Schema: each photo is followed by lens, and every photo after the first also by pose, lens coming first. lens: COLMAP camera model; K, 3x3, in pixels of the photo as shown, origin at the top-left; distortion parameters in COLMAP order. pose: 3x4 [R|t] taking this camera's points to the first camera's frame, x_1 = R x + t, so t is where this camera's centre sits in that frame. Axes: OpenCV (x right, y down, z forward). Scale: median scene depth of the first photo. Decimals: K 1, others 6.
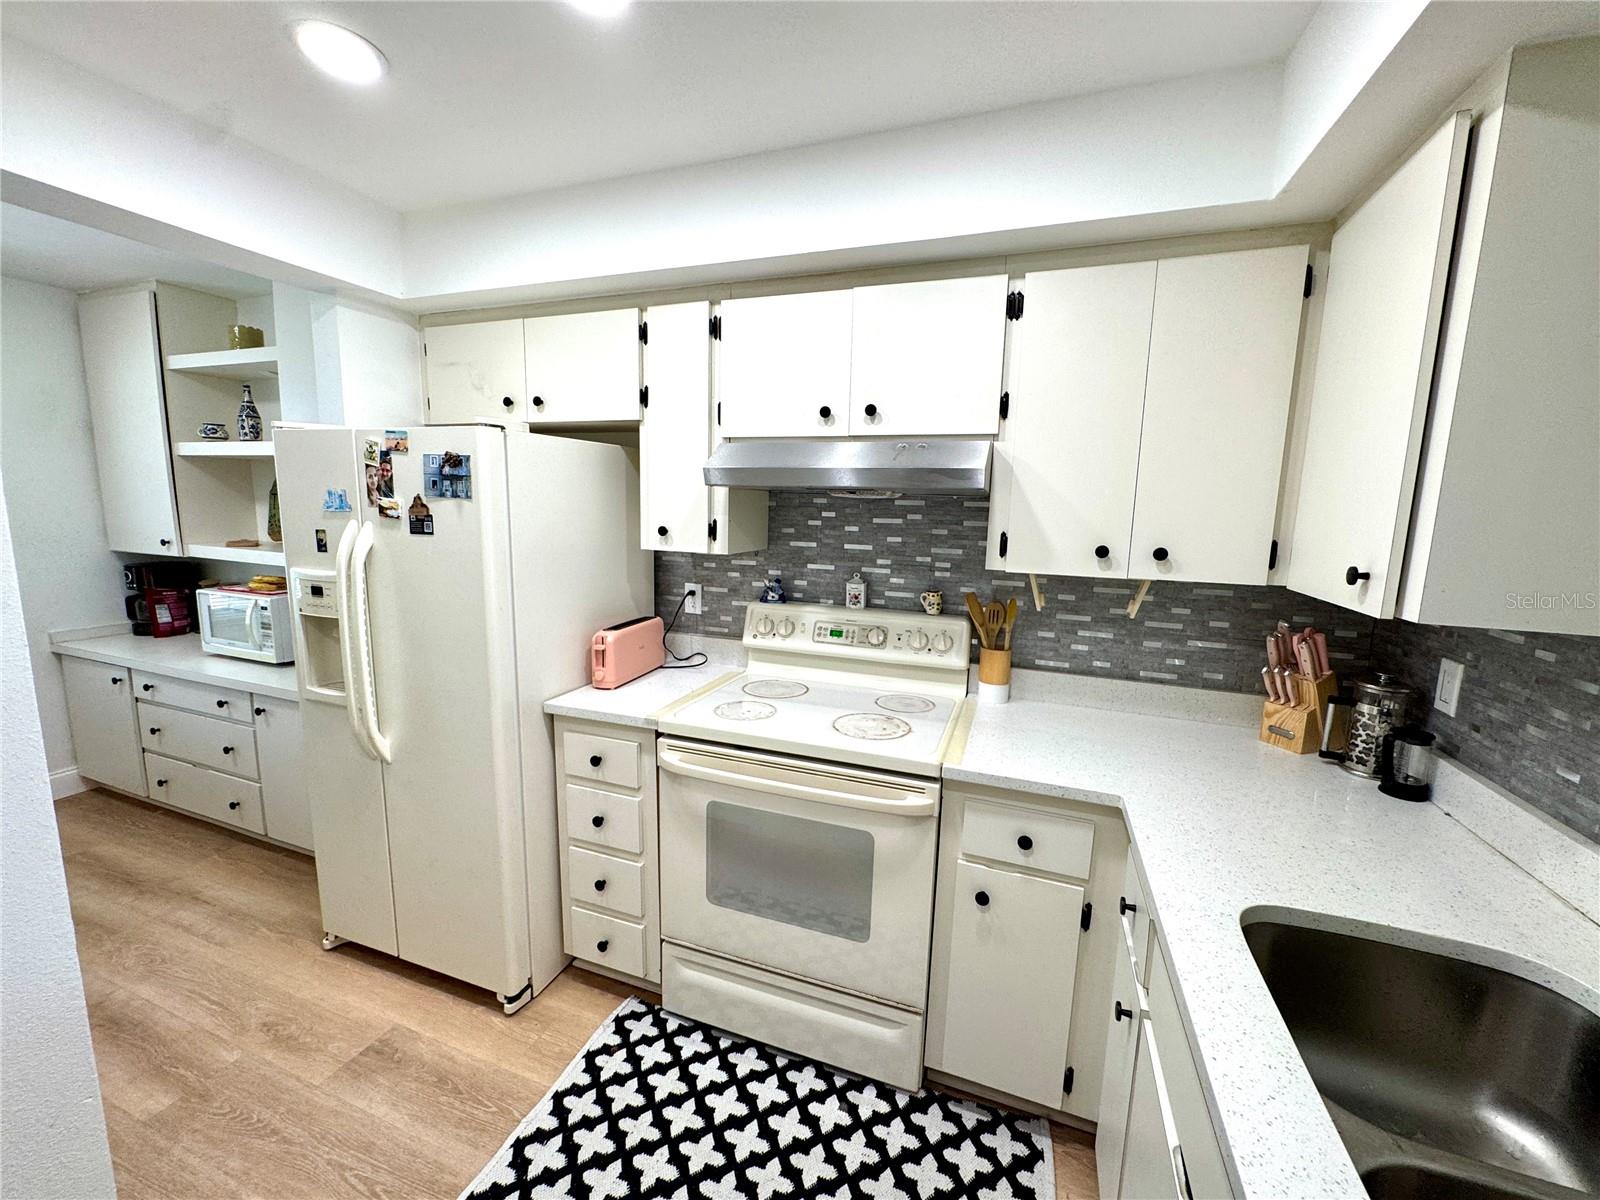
lens RADIAL K [[637.0, 0, 799.7], [0, 637.0, 597.8], [0, 0, 1]] dist [-0.008116, -0.000005]
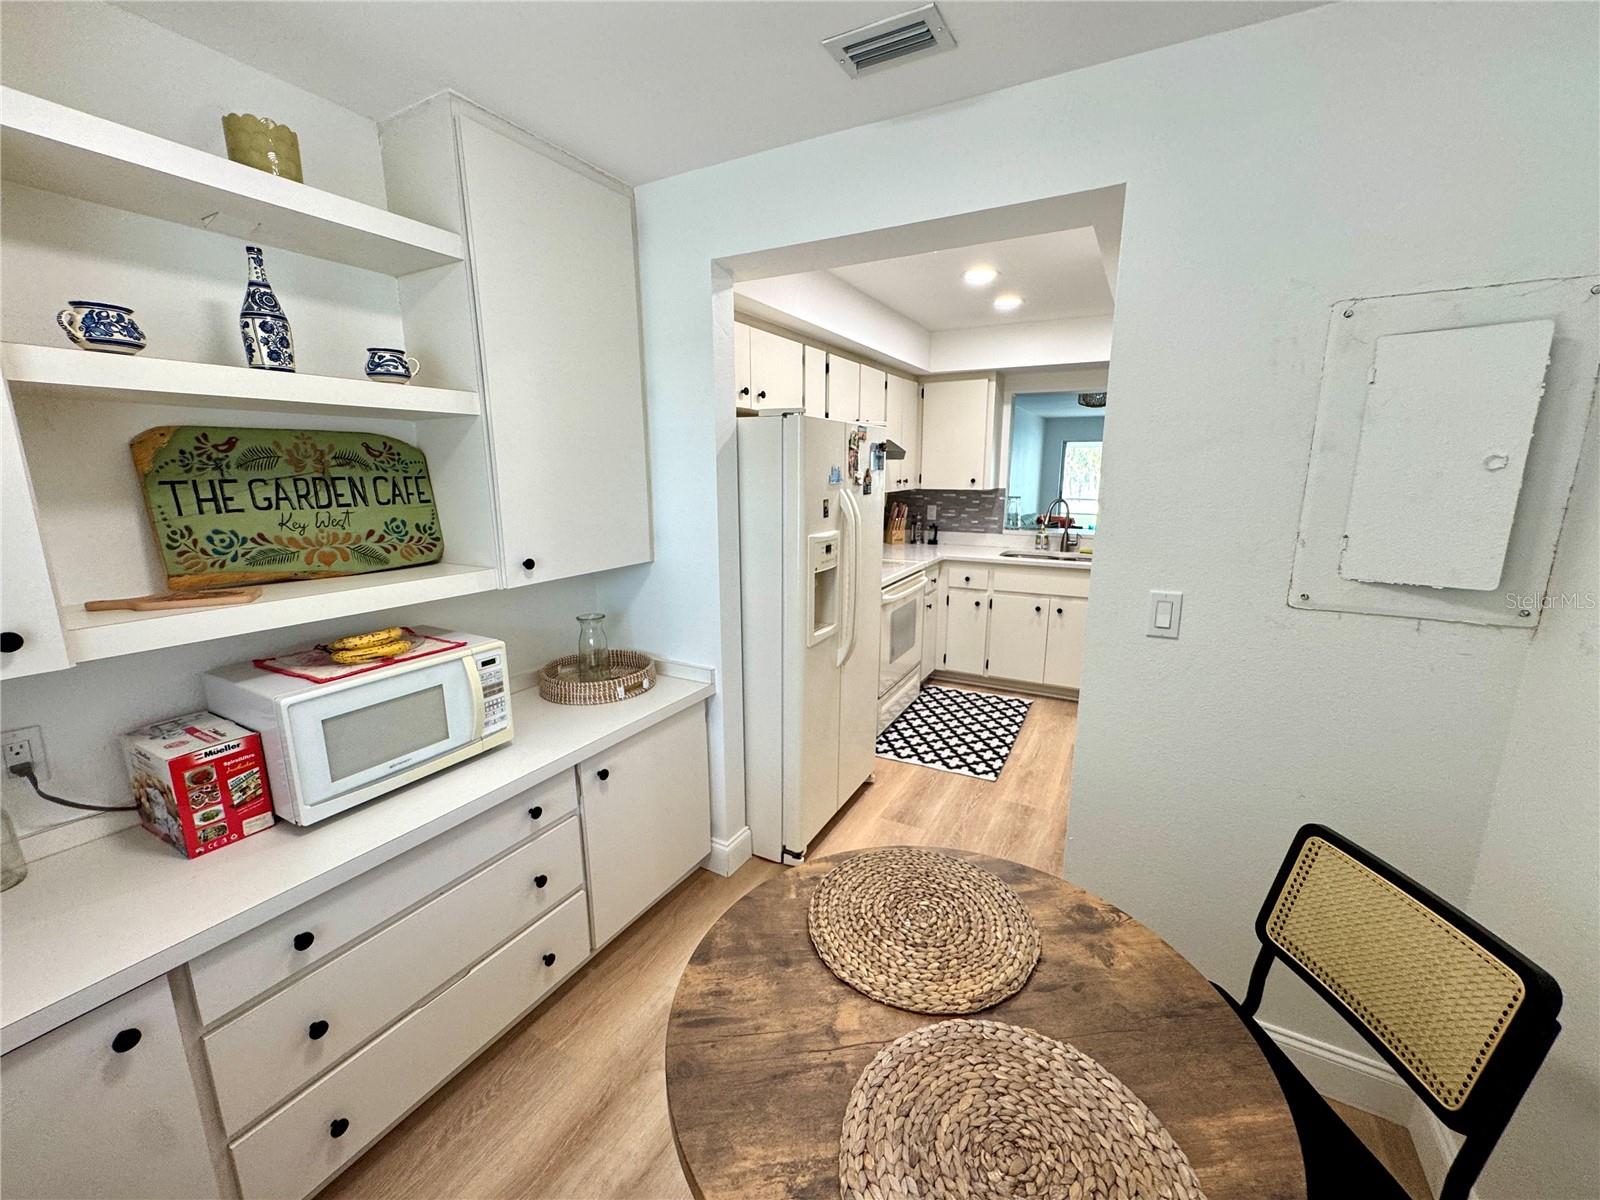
lens RADIAL K [[637.0, 0, 805.1], [0, 637.0, 599.0], [0, 0, 1]] dist [-0.008116, -0.000005]
pose [[0.144149, -0.229475, 0.962581, -2.095162], [0.149953, 0.966572, 0.207971, -0.192450], [-0.978128, 0.114363, 0.173741, 0.875392]]
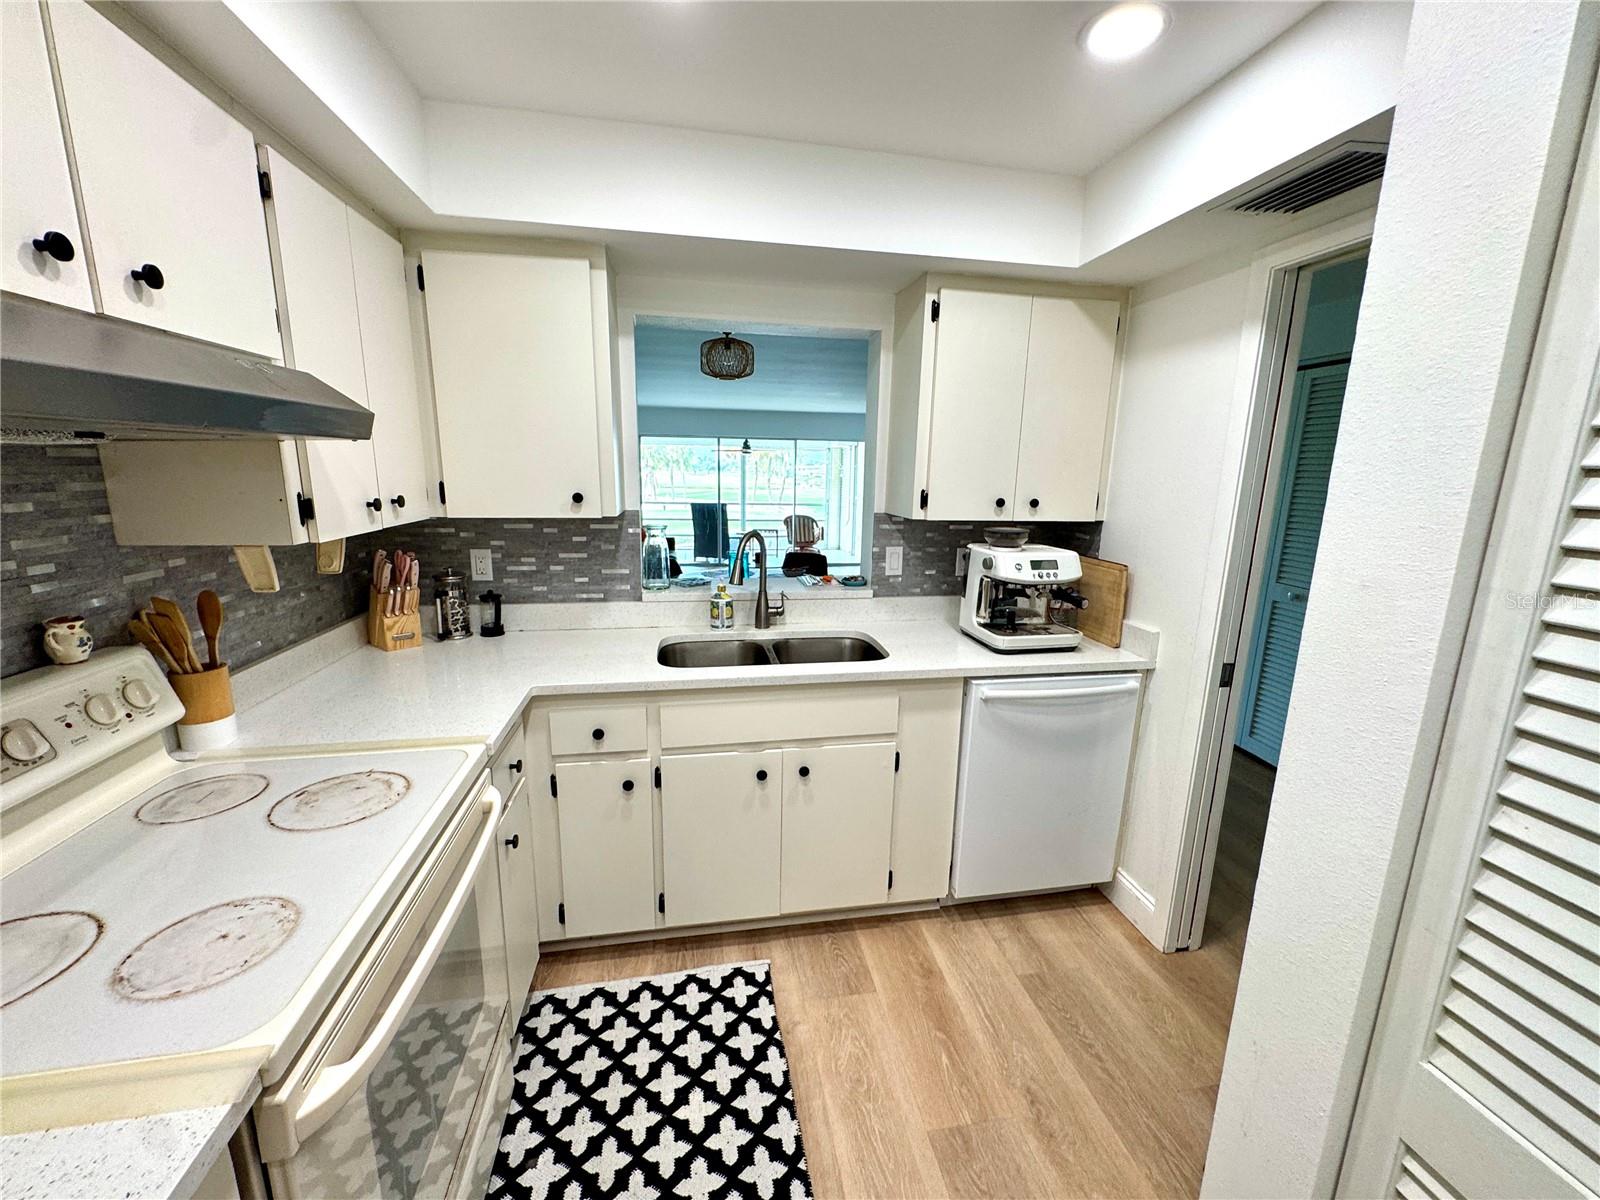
lens RADIAL K [[637.0, 0, 804.6], [0, 637.0, 600.0], [0, 0, 1]] dist [-0.008116, -0.000005]
pose [[-0.505047, -0.213544, 0.836257, -0.622094], [0.090692, 0.950415, 0.297468, -0.146071], [-0.858314, 0.226077, -0.460637, 0.820112]]
